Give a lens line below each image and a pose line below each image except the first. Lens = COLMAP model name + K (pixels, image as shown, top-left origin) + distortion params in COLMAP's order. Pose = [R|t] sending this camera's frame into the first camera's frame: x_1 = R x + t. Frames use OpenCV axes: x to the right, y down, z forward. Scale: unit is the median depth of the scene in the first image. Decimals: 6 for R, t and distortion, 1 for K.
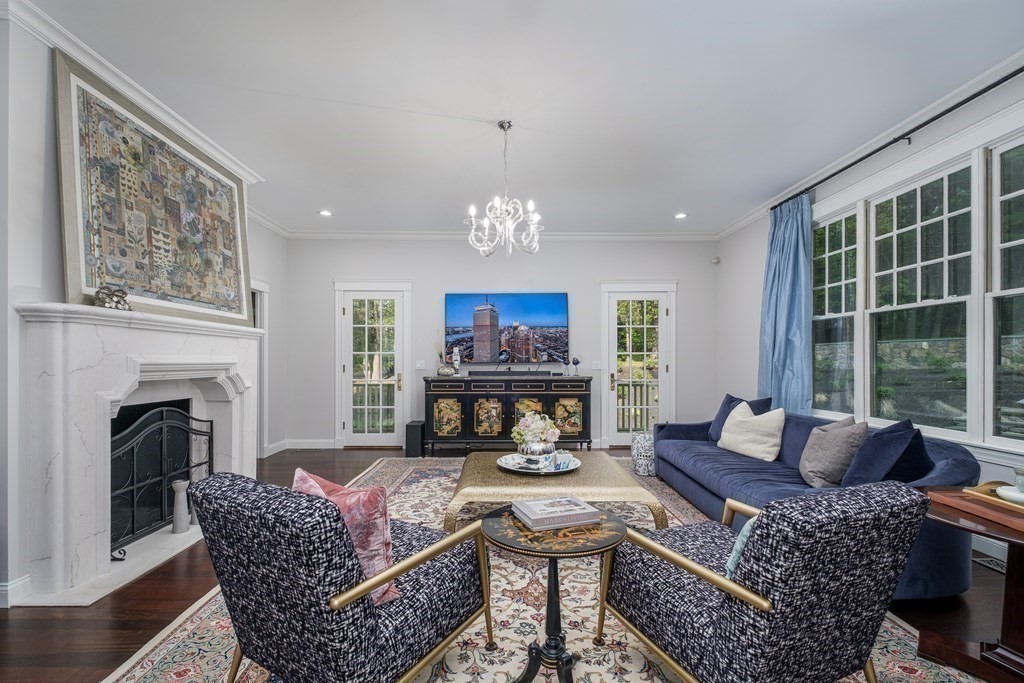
lens RADIAL K [[451.2, 0, 503.8], [0, 451.2, 361.1], [0, 0, 1]] dist [-0.000460, -0.000962]
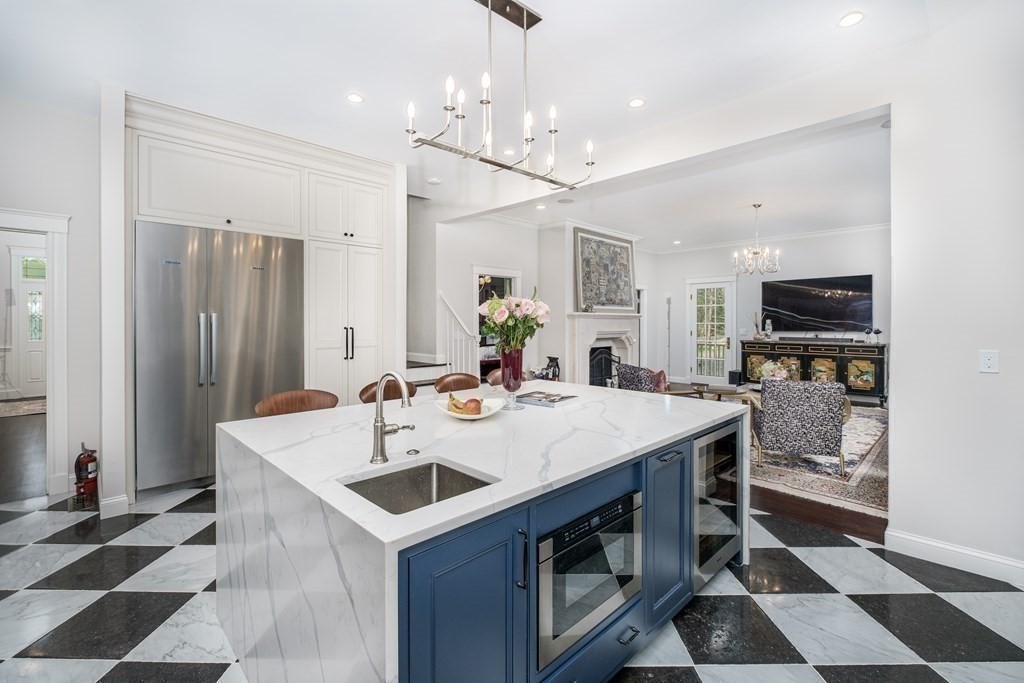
lens RADIAL K [[451.2, 0, 511.1], [0, 451.2, 321.0], [0, 0, 1]] dist [-0.000460, -0.000962]
pose [[0.694180, 0.002692, -0.719797, 0.516627], [-0.000941, 0.999996, 0.002832, -0.043965], [0.719801, -0.001289, 0.694179, -0.824776]]
